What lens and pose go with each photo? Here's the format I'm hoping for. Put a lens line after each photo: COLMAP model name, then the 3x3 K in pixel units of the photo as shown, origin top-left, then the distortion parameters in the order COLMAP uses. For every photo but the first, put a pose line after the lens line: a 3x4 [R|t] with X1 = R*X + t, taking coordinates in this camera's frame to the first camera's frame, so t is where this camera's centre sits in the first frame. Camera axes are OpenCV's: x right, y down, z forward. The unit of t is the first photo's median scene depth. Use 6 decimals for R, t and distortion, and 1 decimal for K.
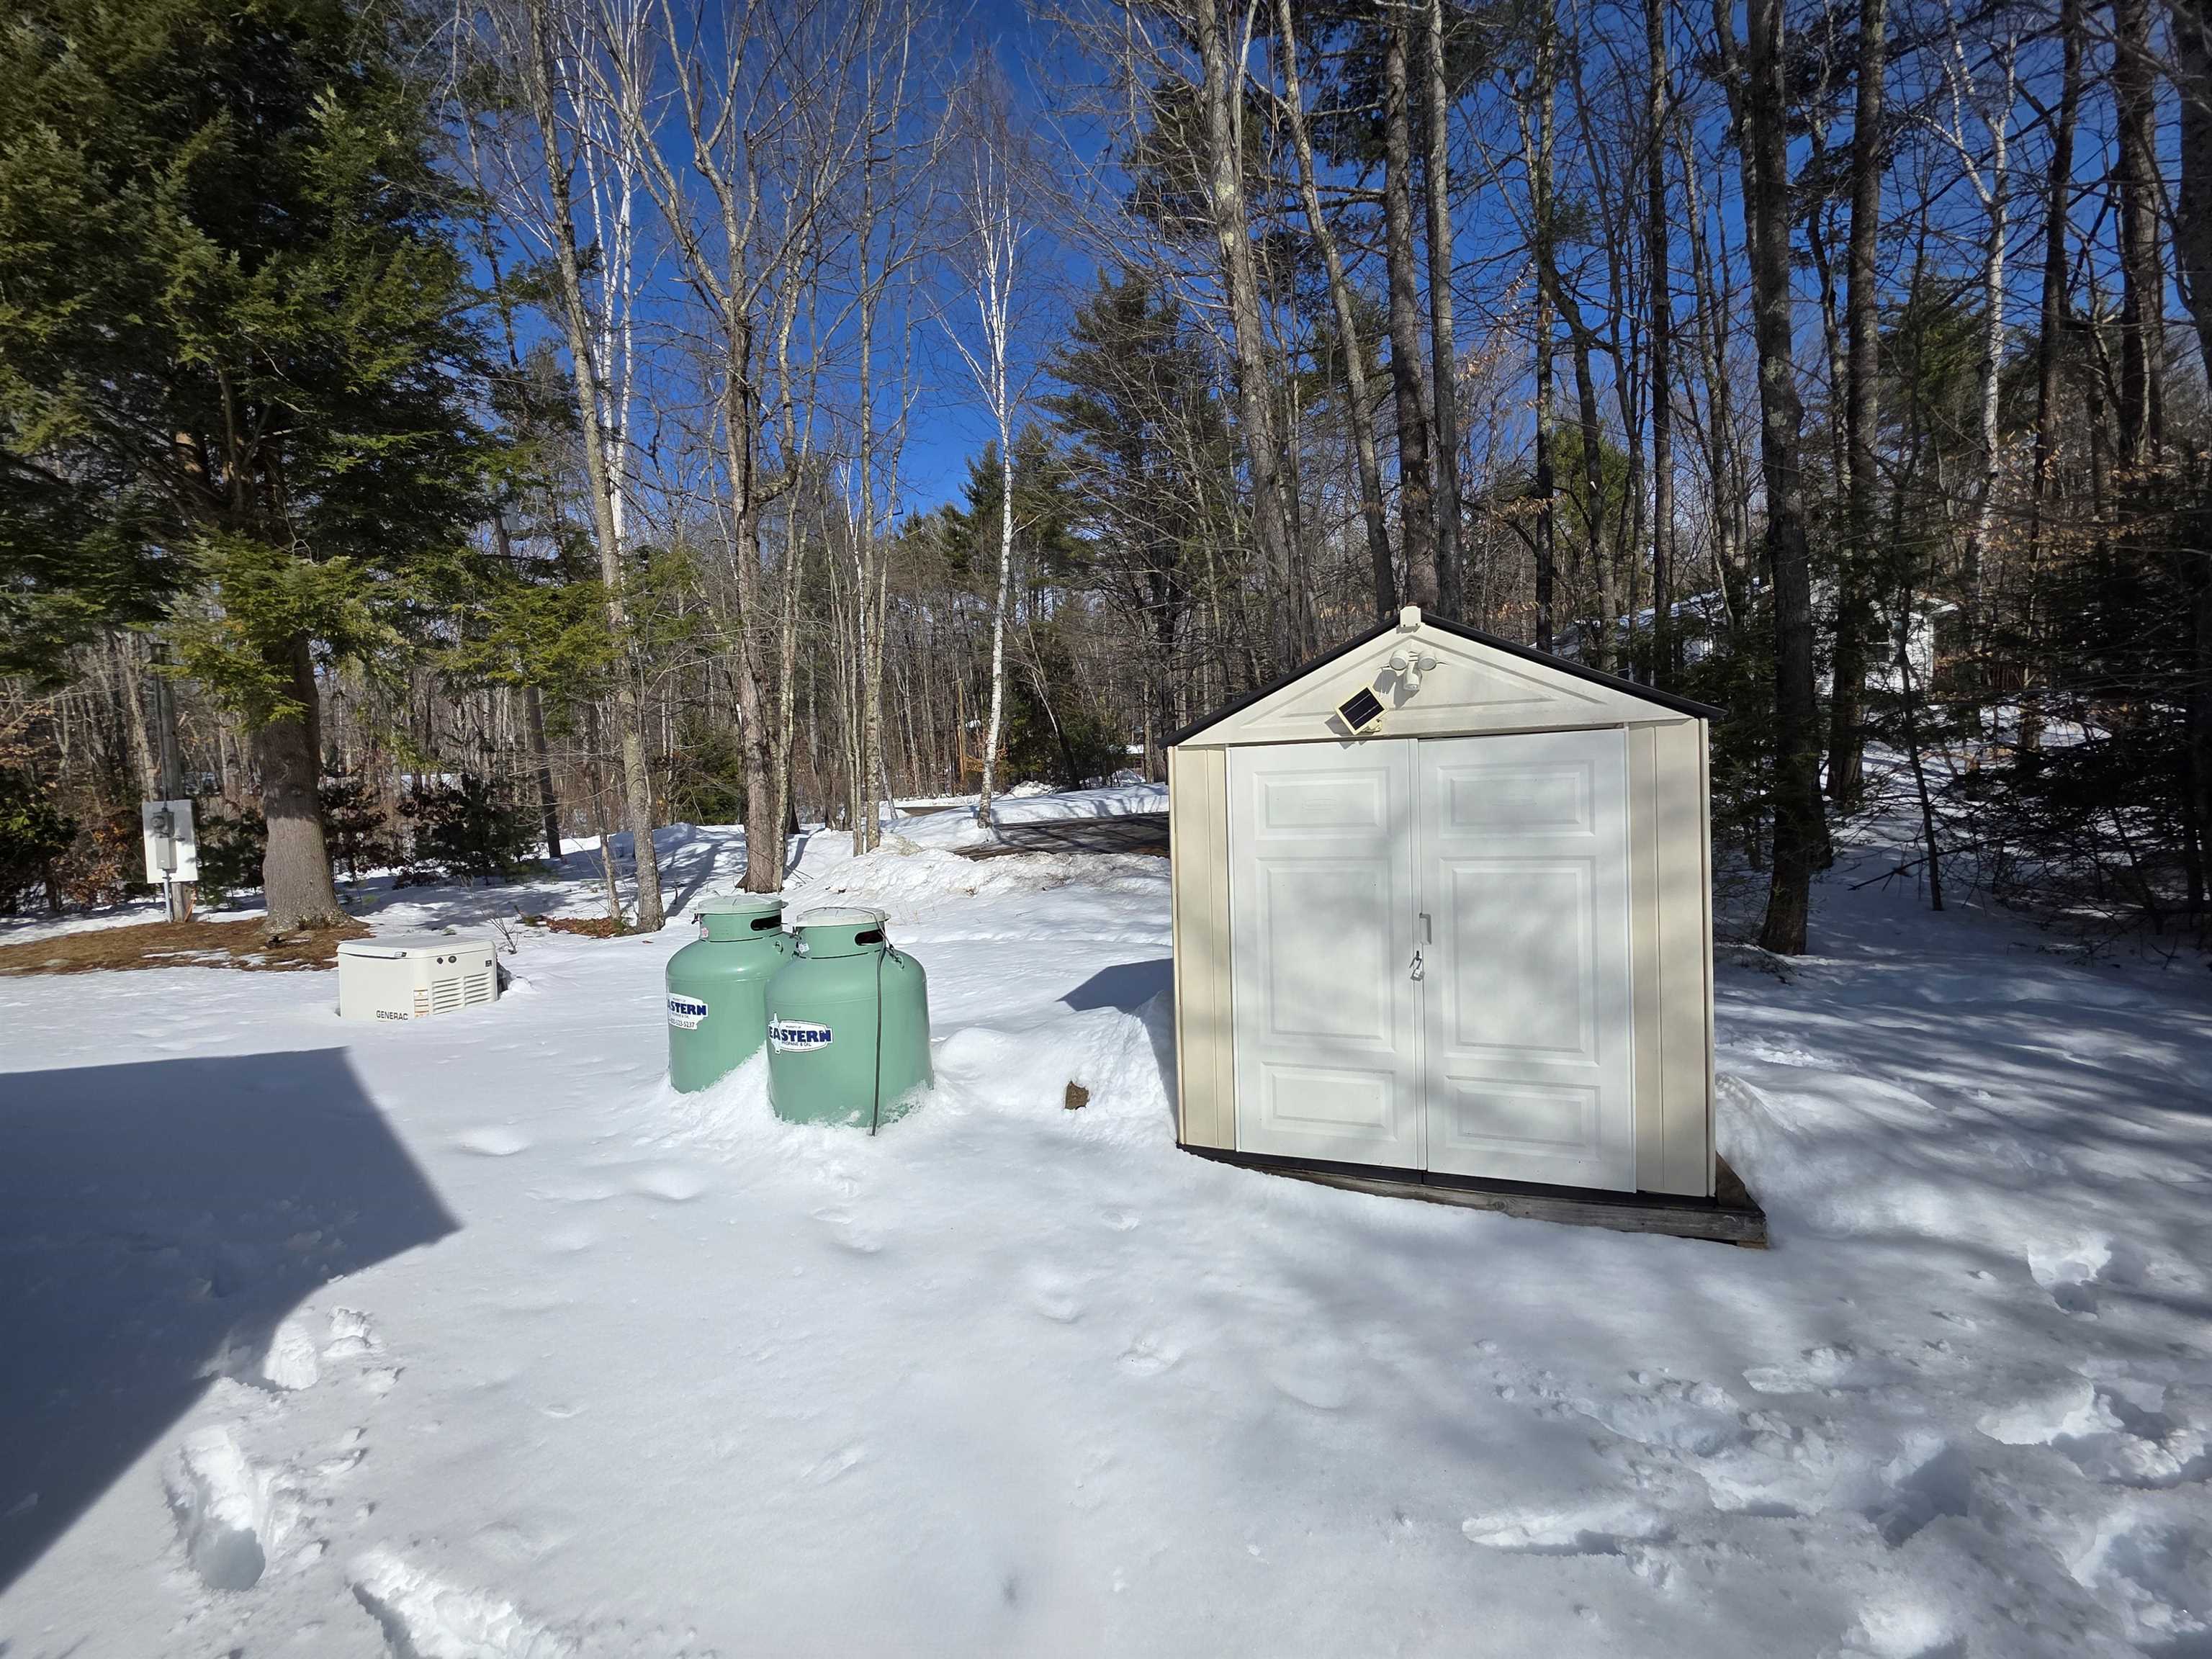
lens RADIAL K [[870.4, 0, 1106.0], [0, 870.4, 829.5], [0, 0, 1]] dist [-0.000152, 0.000324]
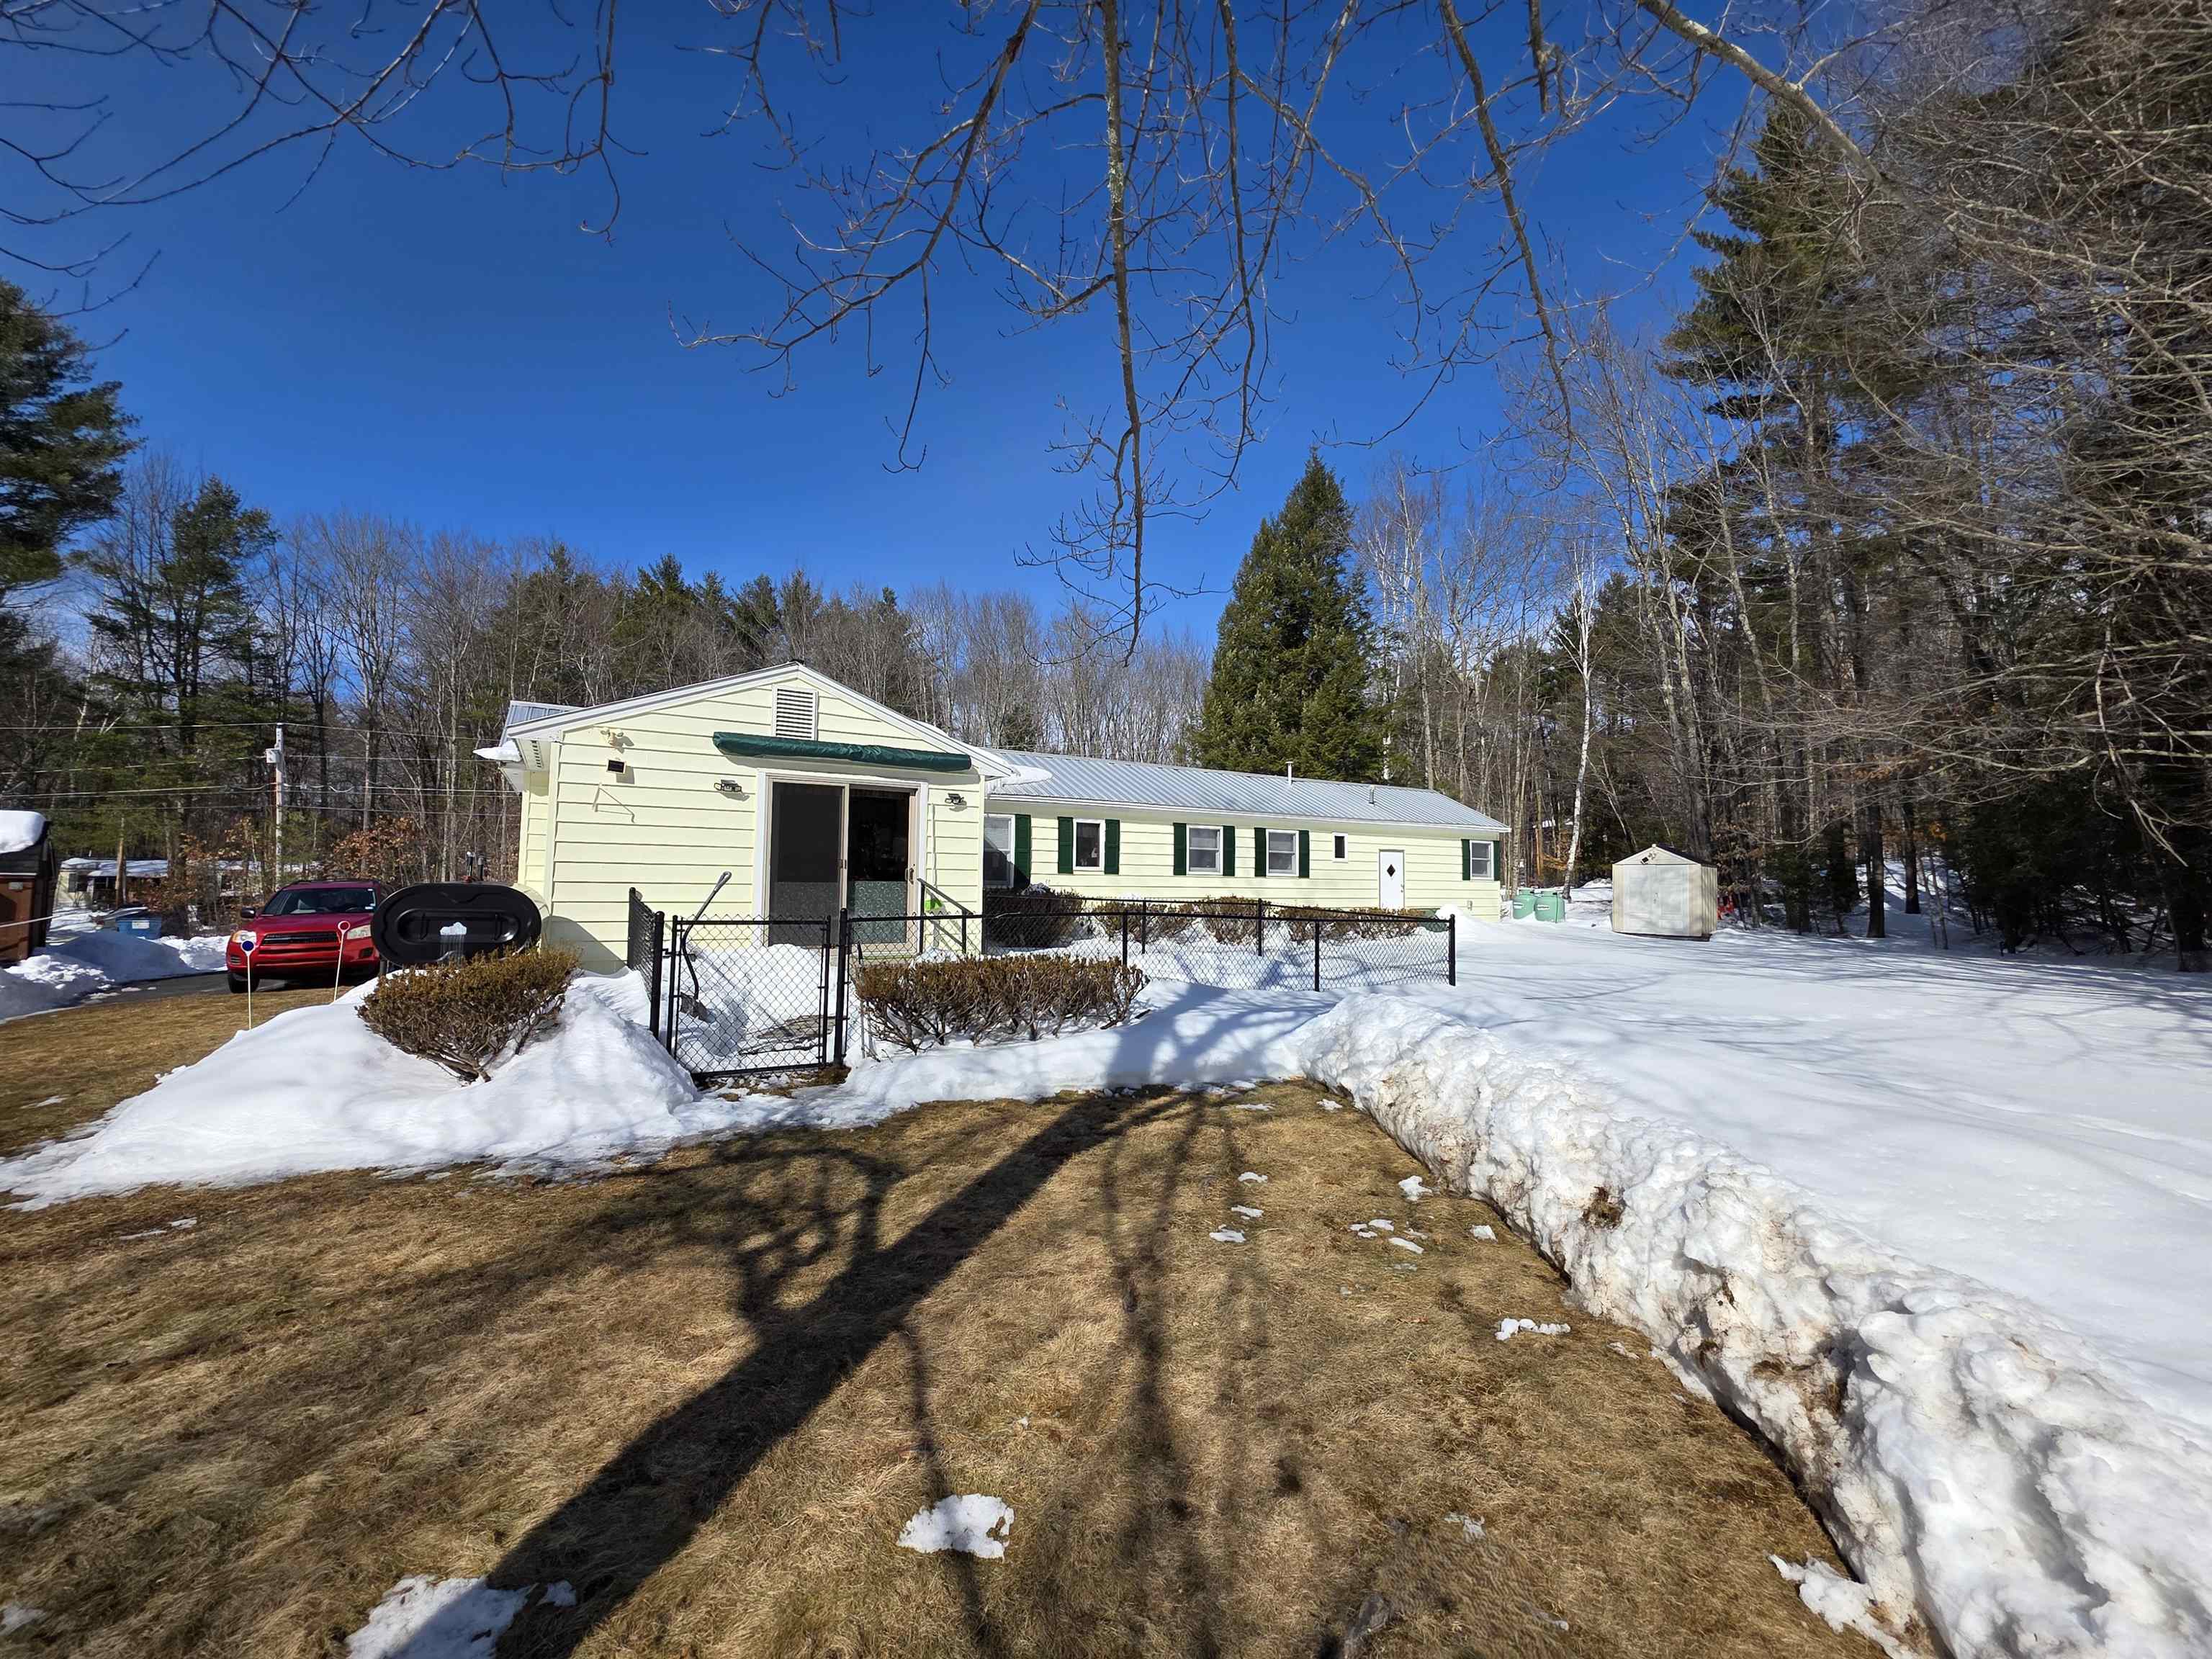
lens RADIAL K [[870.4, 0, 1106.0], [0, 870.4, 829.5], [0, 0, 1]] dist [-0.000152, 0.000324]
pose [[0.816511, 0.014272, -0.577153, 0.643657], [-0.075822, 0.993687, -0.082693, 0.400609], [0.572329, 0.111281, 0.812438, -5.573257]]
